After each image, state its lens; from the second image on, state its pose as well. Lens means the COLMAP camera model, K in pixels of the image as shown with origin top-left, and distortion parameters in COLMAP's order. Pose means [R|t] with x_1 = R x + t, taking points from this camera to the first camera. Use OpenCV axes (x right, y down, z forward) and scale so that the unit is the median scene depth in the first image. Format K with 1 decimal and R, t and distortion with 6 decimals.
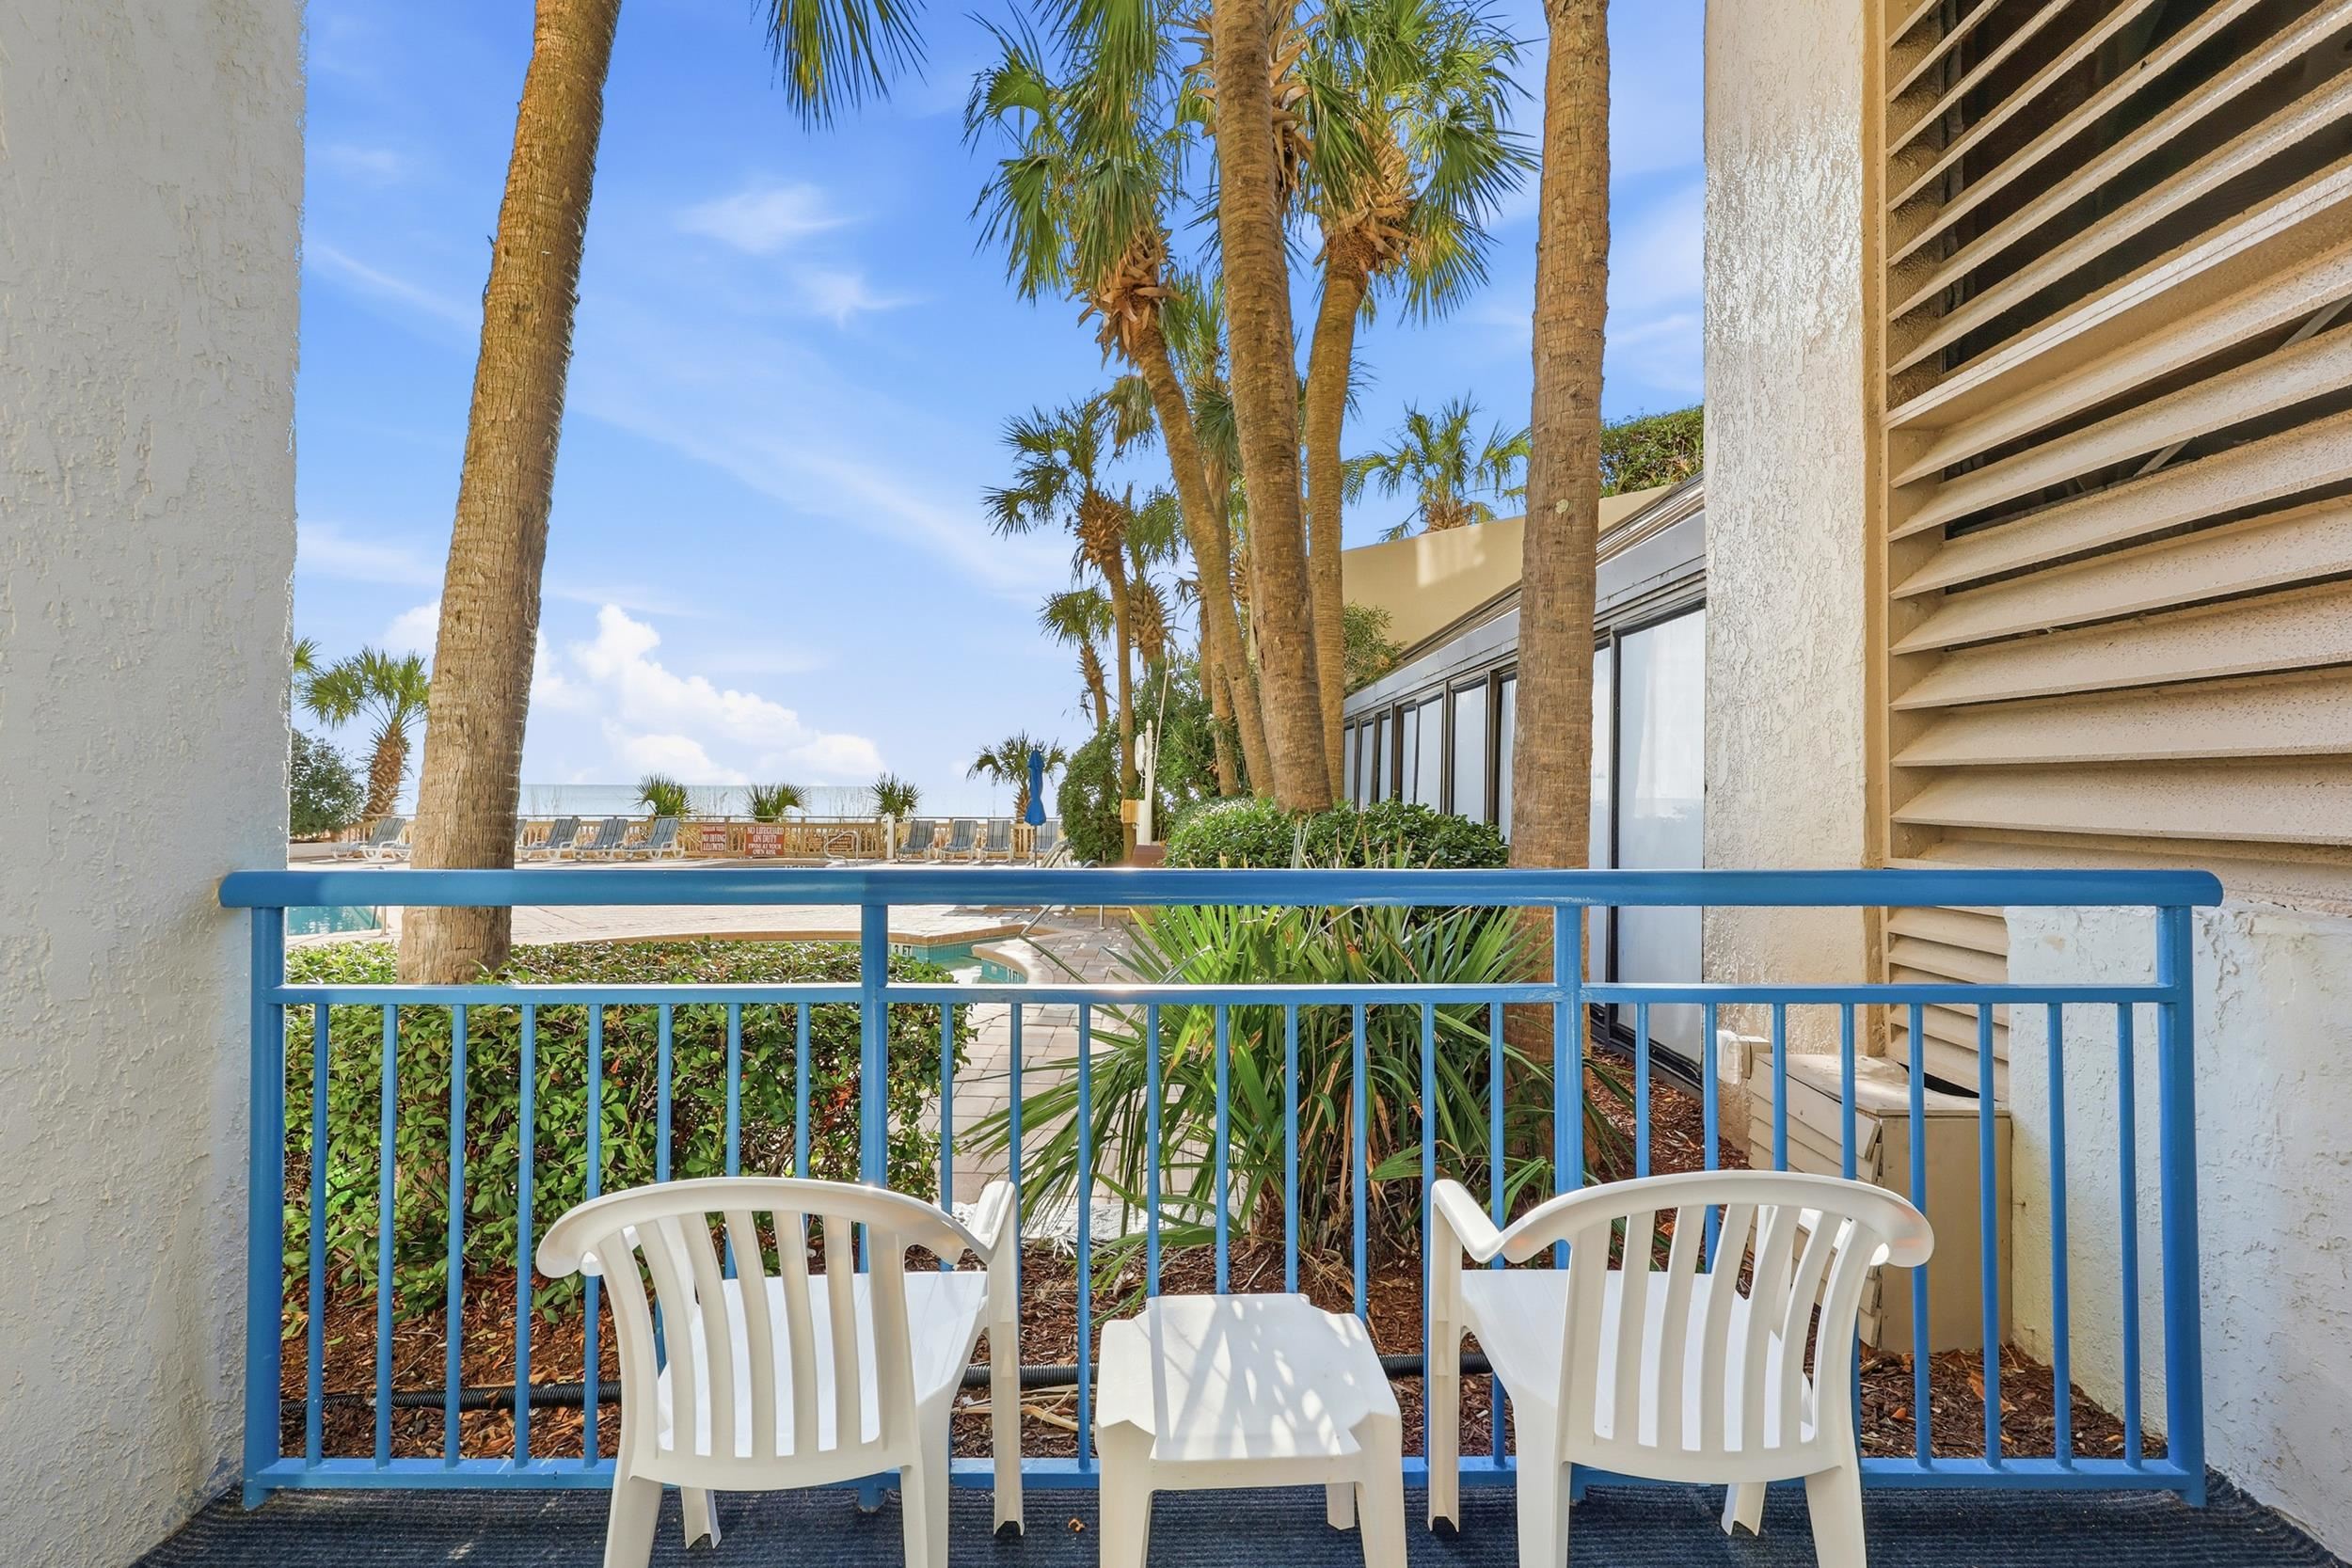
lens RADIAL K [[984.9, 0, 1176.0], [0, 984.9, 784.0], [0, 0, 1]] dist [0.001061, 0.000745]
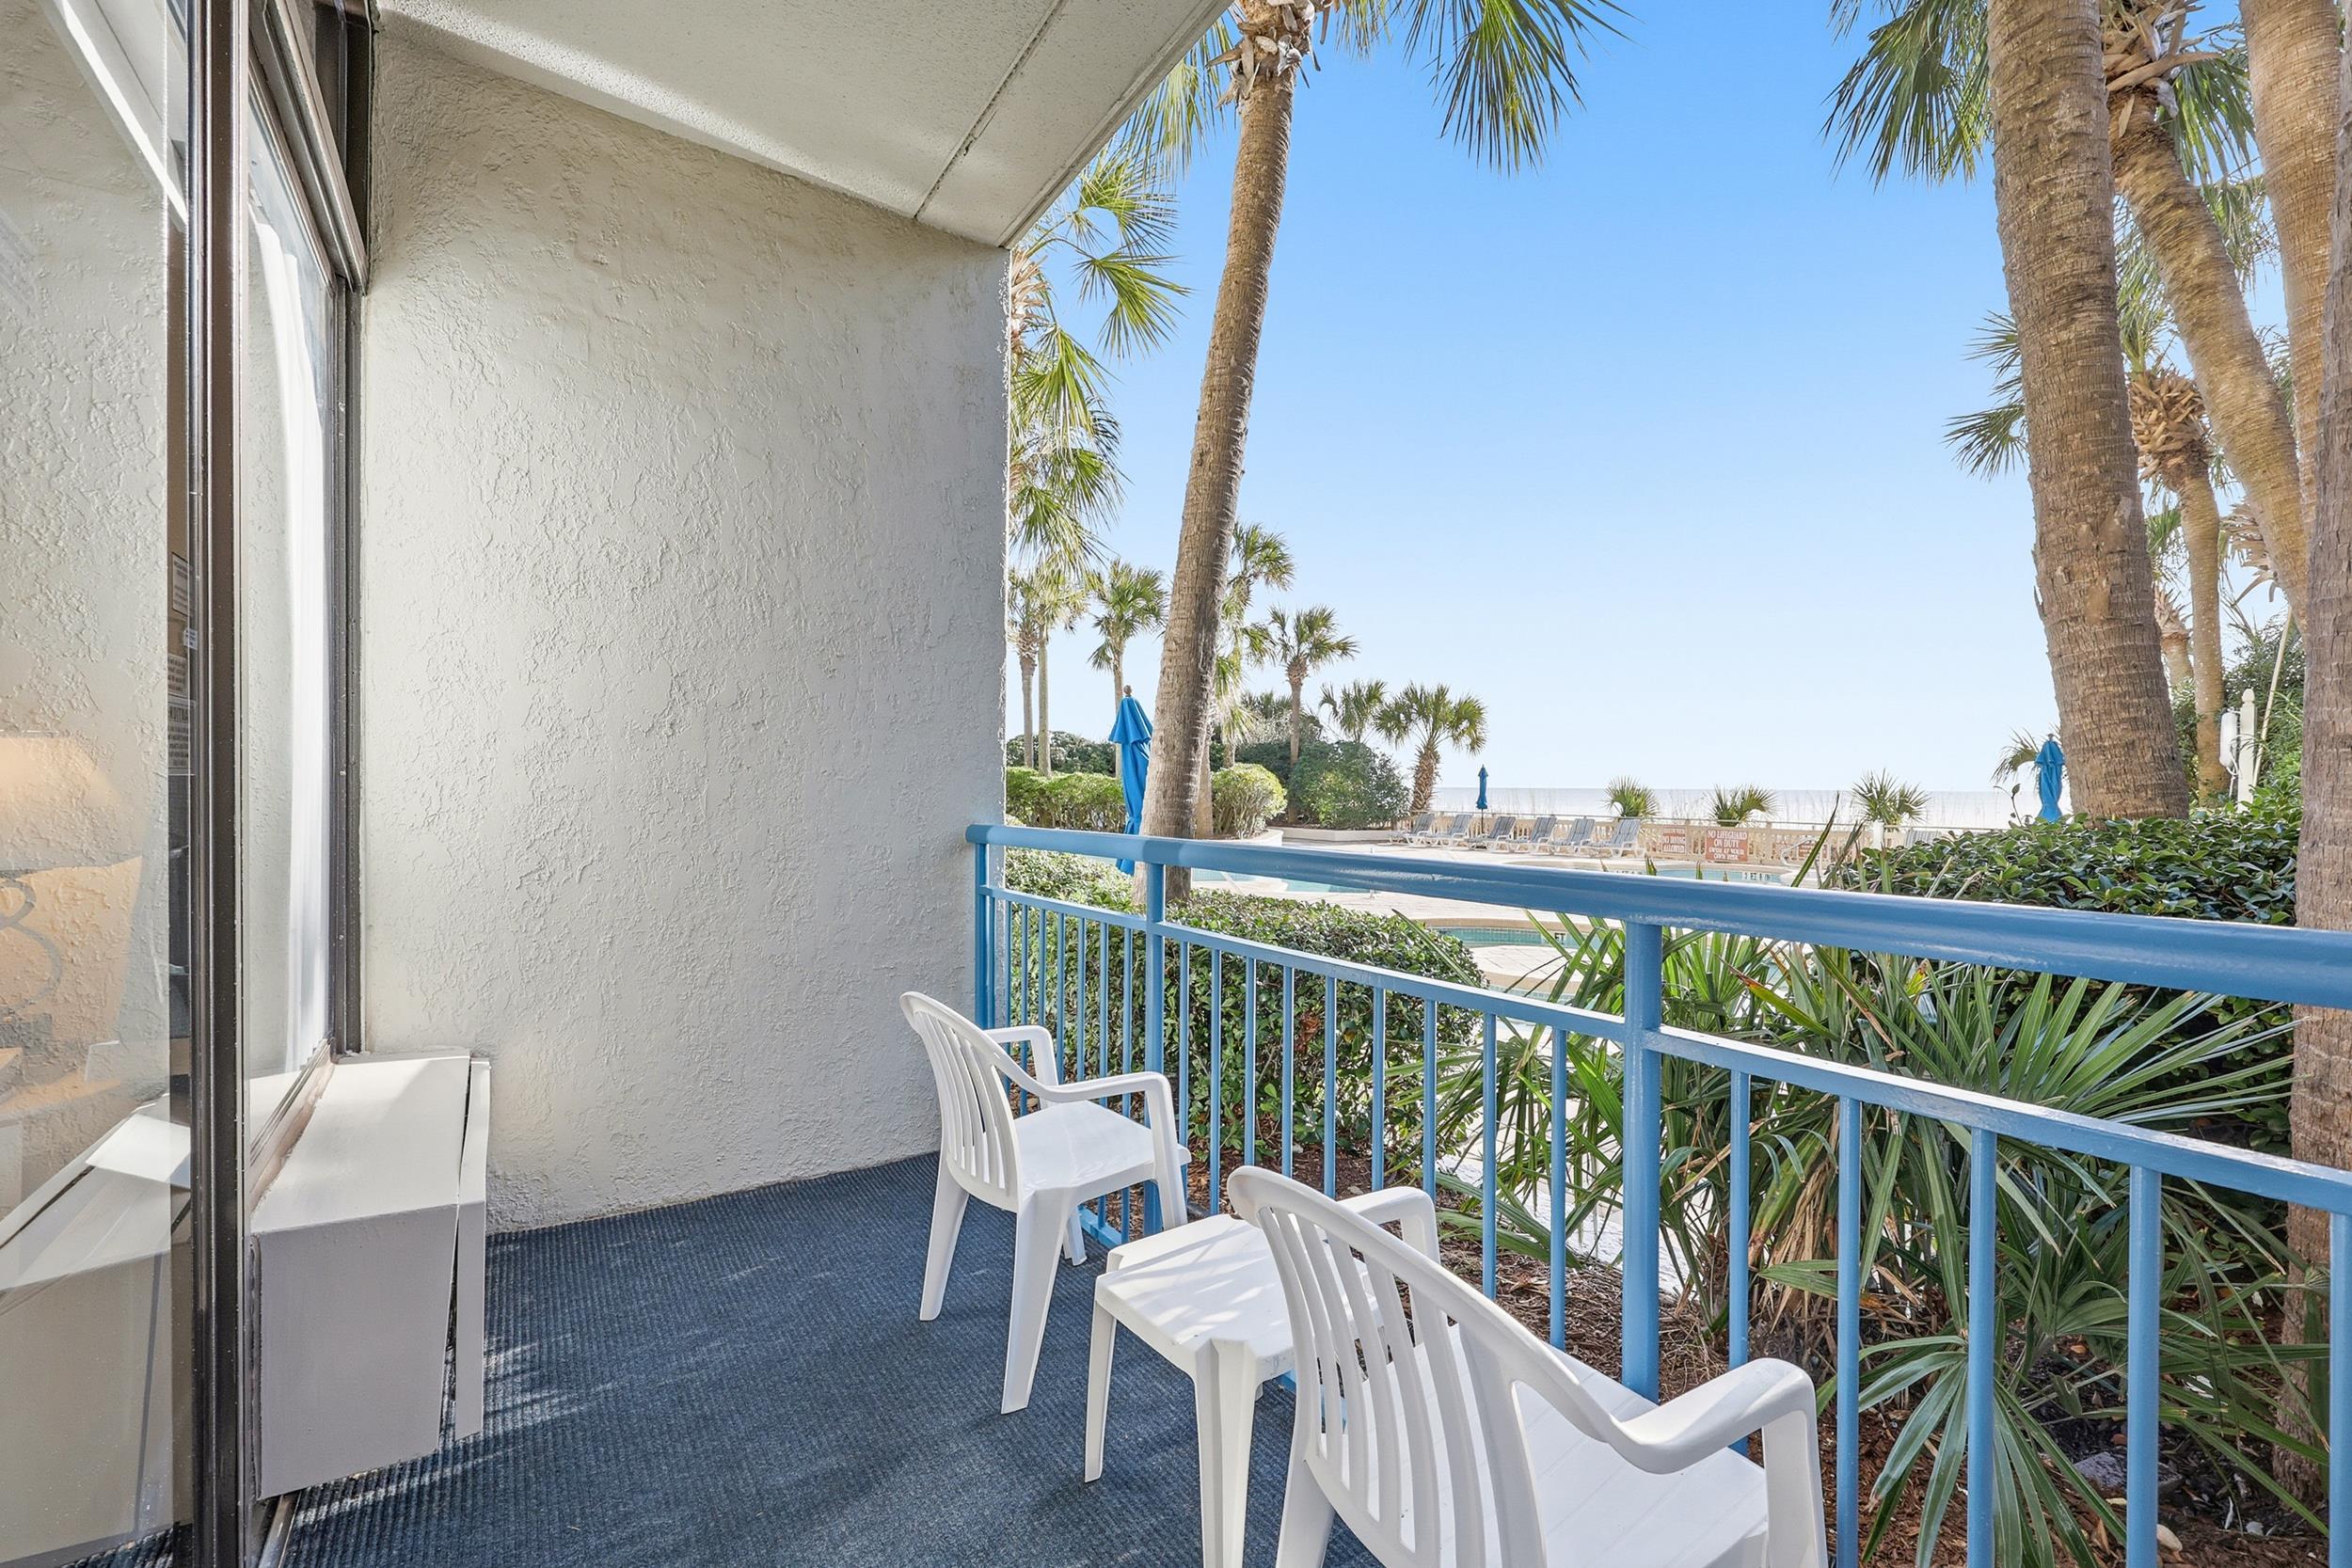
lens RADIAL K [[974.1, 0, 1201.0], [0, 974.1, 795.0], [0, 0, 1]] dist [0.001611, 0.000461]
pose [[0.561621, 0.006121, -0.827372, 0.096974], [-0.000687, 0.999976, 0.006931, 0.001647], [0.827394, -0.003324, 0.561612, 0.035425]]
